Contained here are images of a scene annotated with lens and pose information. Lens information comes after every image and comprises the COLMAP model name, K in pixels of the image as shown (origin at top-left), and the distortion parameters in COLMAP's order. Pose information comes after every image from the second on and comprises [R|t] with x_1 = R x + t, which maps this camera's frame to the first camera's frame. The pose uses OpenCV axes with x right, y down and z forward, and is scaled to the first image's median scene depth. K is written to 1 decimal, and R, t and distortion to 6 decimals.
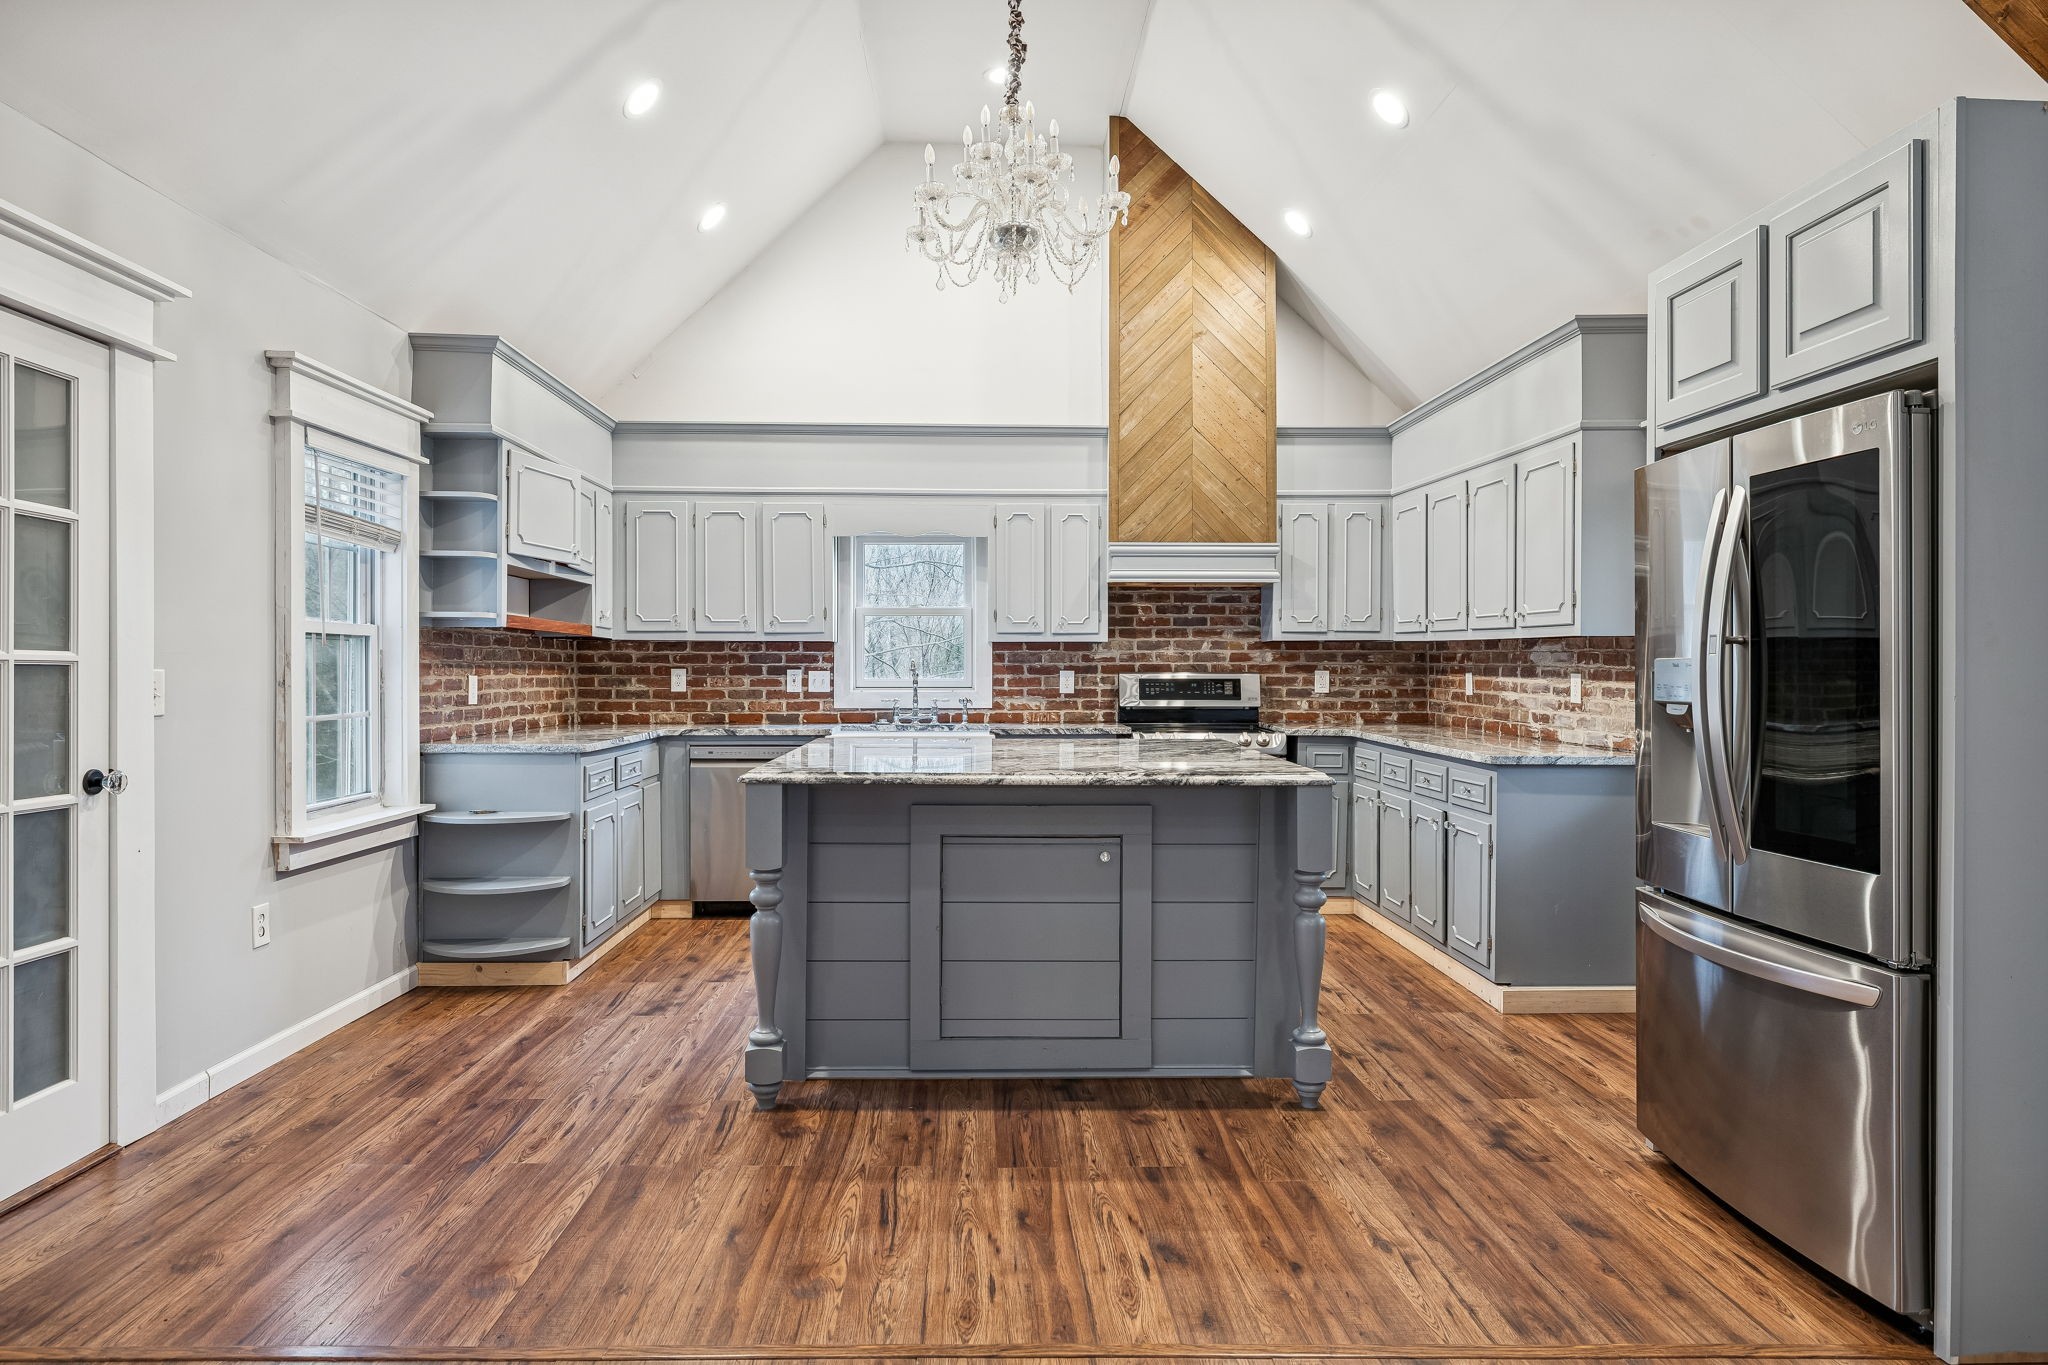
lens RADIAL K [[1247.8, 0, 1021.6], [0, 1247.8, 677.0], [0, 0, 1]] dist [0.027818, 0.000469]
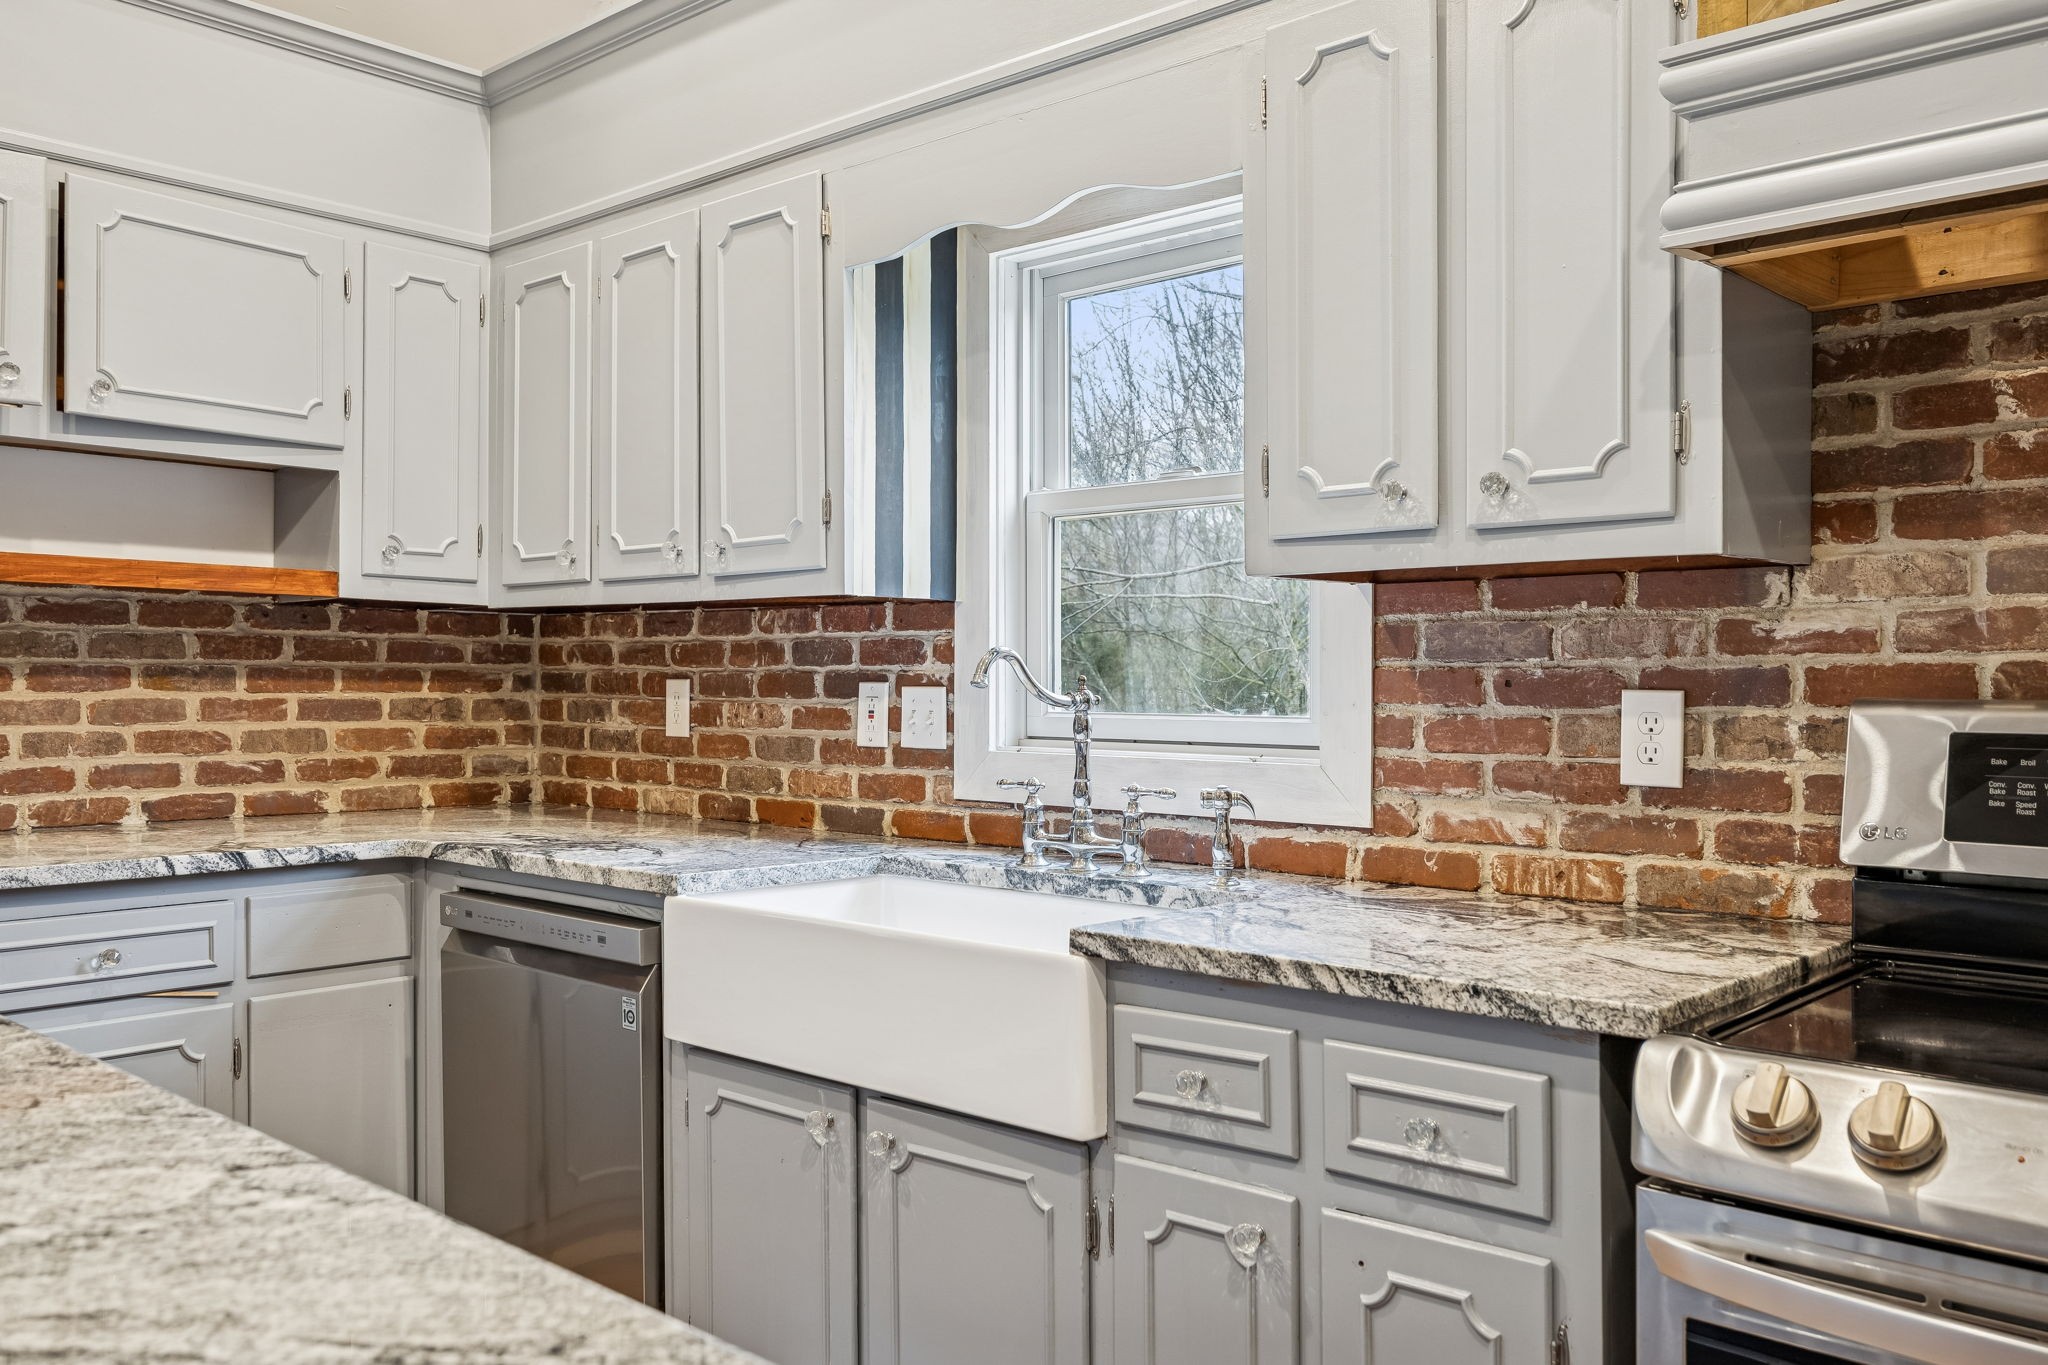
lens RADIAL K [[1663.0, 0, 1026.6], [0, 1663.0, 677.4], [0, 0, 1]] dist [0.018163, -0.000072]
pose [[0.713290, 0.001006, -0.700868, 0.176044], [-0.010093, 0.999910, -0.008838, -0.003602], [0.700796, 0.013378, 0.713236, 0.701849]]
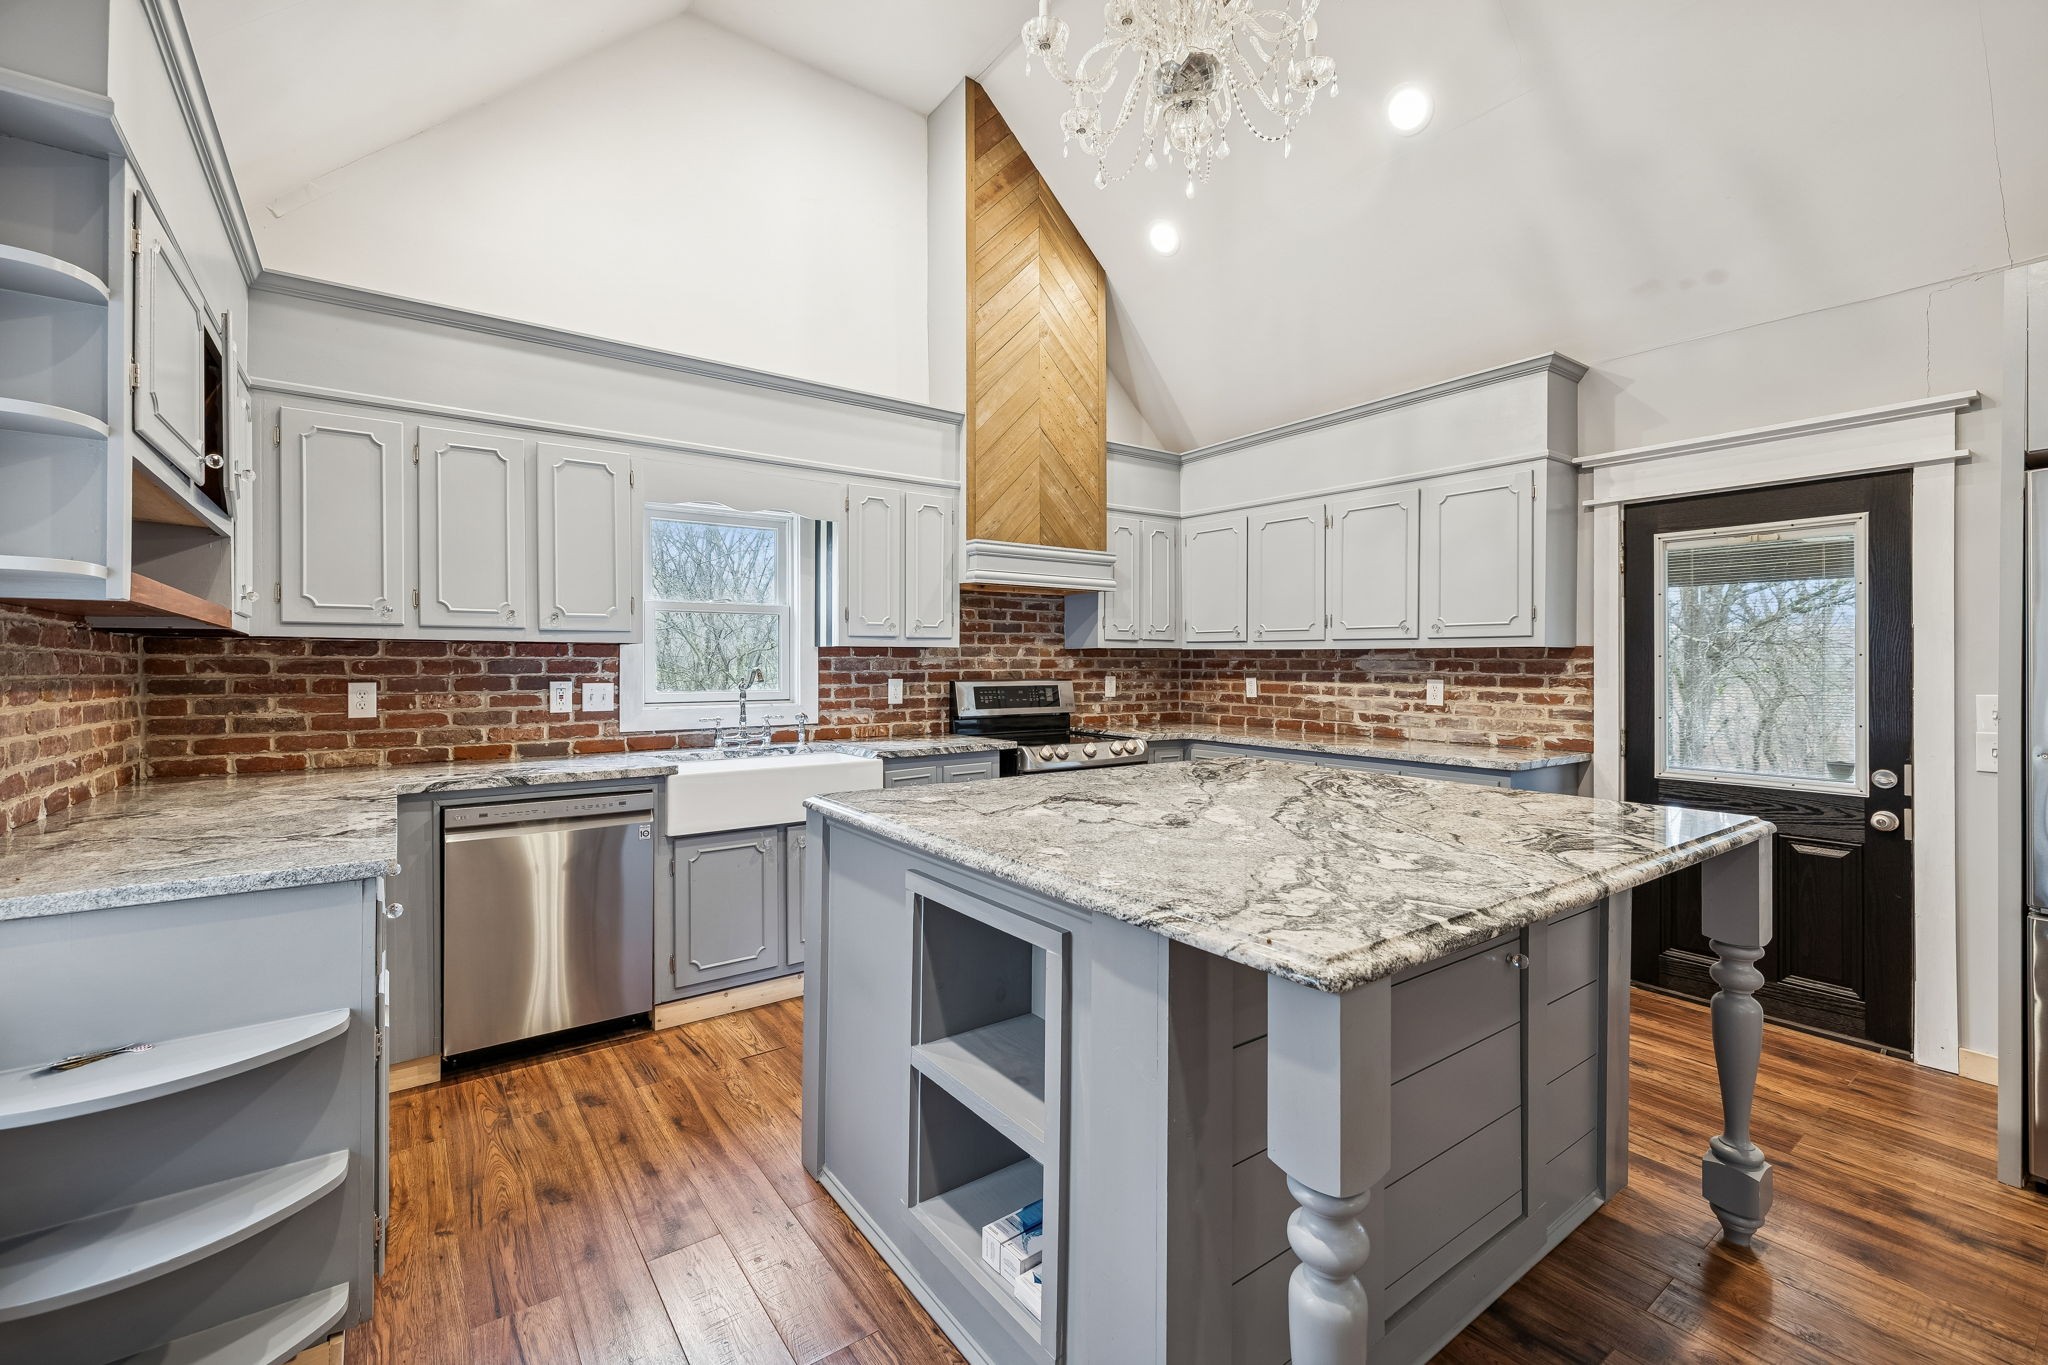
lens RADIAL K [[860.7, 0, 1019.2], [0, 860.7, 668.9], [0, 0, 1]] dist [0.004413, 0.000676]
pose [[0.826848, -0.004201, 0.562410, -0.244924], [0.006962, 0.999972, -0.002765, -0.010050], [-0.562383, 0.006202, 0.826854, 0.438445]]
